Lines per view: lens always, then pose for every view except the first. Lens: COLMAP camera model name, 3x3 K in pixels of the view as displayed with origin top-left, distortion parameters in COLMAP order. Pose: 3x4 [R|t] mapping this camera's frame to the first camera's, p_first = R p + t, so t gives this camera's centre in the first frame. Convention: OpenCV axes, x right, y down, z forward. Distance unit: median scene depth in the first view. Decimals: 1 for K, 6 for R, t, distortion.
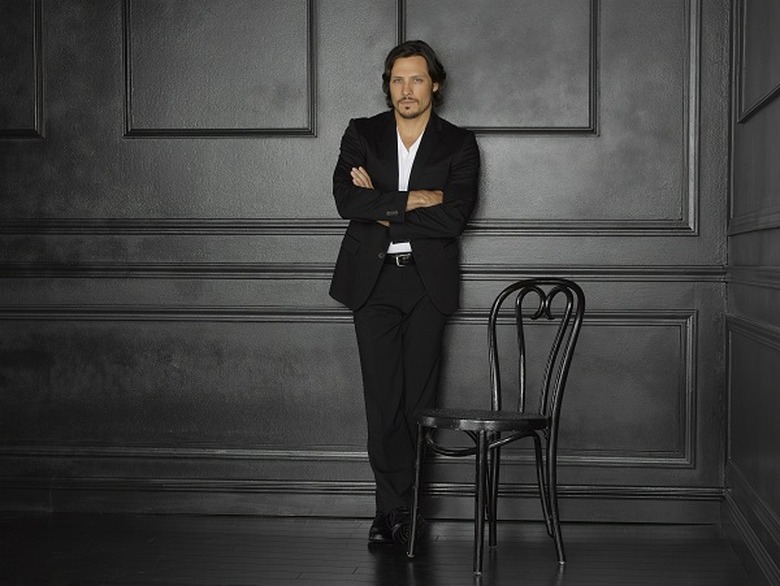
lens RADIAL K [[1973.8, 0, 299.6], [0, 1973.8, 285.7], [0, 0, 1]] dist [0.010721, 0.000000]
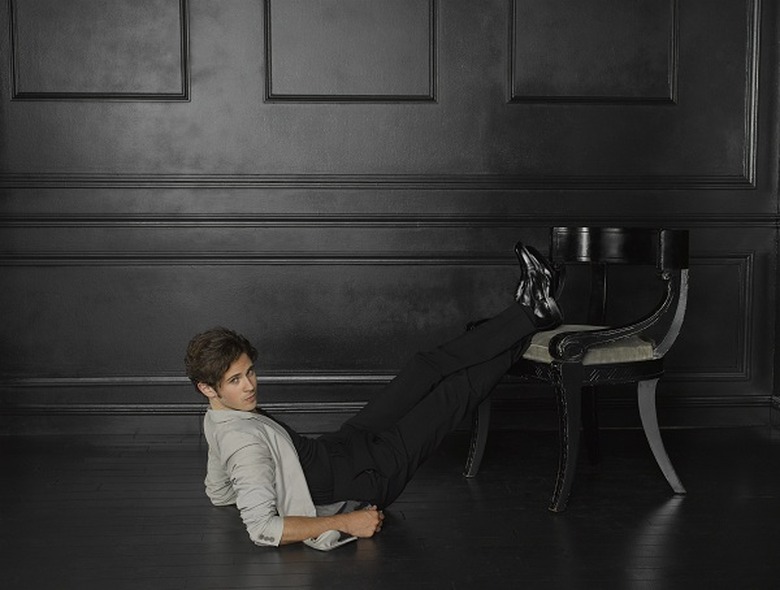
lens RADIAL K [[1707.0, 0, 388.6], [0, 1707.0, 300.4], [0, 0, 1]] dist [0.082384, 0.000000]
pose [[0.974431, -0.016670, 0.224066, -0.105752], [0.007698, 0.999135, 0.040856, -0.000563], [-0.224554, -0.038087, 0.973717, 0.013223]]
